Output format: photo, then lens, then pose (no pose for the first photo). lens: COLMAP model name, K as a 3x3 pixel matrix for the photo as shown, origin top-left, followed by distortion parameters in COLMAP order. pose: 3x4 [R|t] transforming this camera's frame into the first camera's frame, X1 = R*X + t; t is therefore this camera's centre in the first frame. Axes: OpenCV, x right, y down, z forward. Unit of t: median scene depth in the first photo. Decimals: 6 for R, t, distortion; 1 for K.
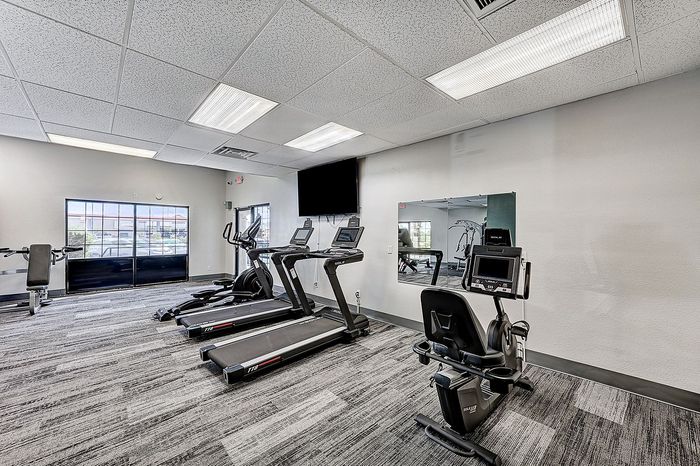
lens RADIAL K [[278.8, 0, 350.0], [0, 278.8, 233.0], [0, 0, 1]] dist [0.017373, 0.000135]
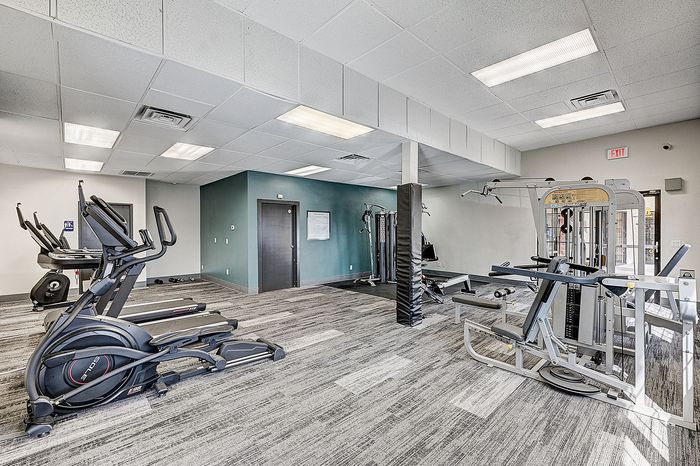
lens RADIAL K [[299.4, 0, 350.0], [0, 299.4, 233.0], [0, 0, 1]] dist [0.017953, -0.000420]
pose [[-0.999849, 0.000944, -0.017334, -1.133162], [0.000842, 0.999982, 0.005869, -0.009845], [0.017340, 0.005854, -0.999833, 2.338776]]
